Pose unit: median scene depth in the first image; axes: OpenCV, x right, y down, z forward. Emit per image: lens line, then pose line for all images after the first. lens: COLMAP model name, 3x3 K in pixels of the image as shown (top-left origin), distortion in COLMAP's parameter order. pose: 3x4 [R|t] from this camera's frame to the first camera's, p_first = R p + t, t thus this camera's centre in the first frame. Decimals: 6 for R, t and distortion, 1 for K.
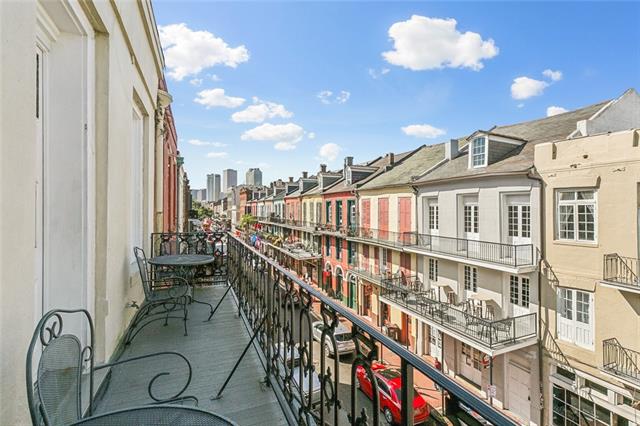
lens RADIAL K [[289.1, 0, 321.0], [0, 289.1, 210.5], [0, 0, 1]] dist [0.003222, 0.000496]
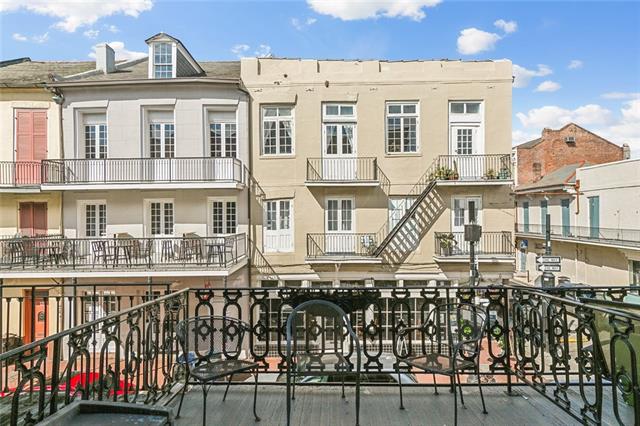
lens RADIAL K [[361.5, 0, 319.6], [0, 361.5, 213.5], [0, 0, 1]] dist [0.009008, 0.001389]
pose [[0.424982, 0.005963, 0.905182, -0.226171], [-0.002033, 0.999982, -0.005633, 0.302292], [-0.905200, 0.000553, 0.424986, 0.284268]]
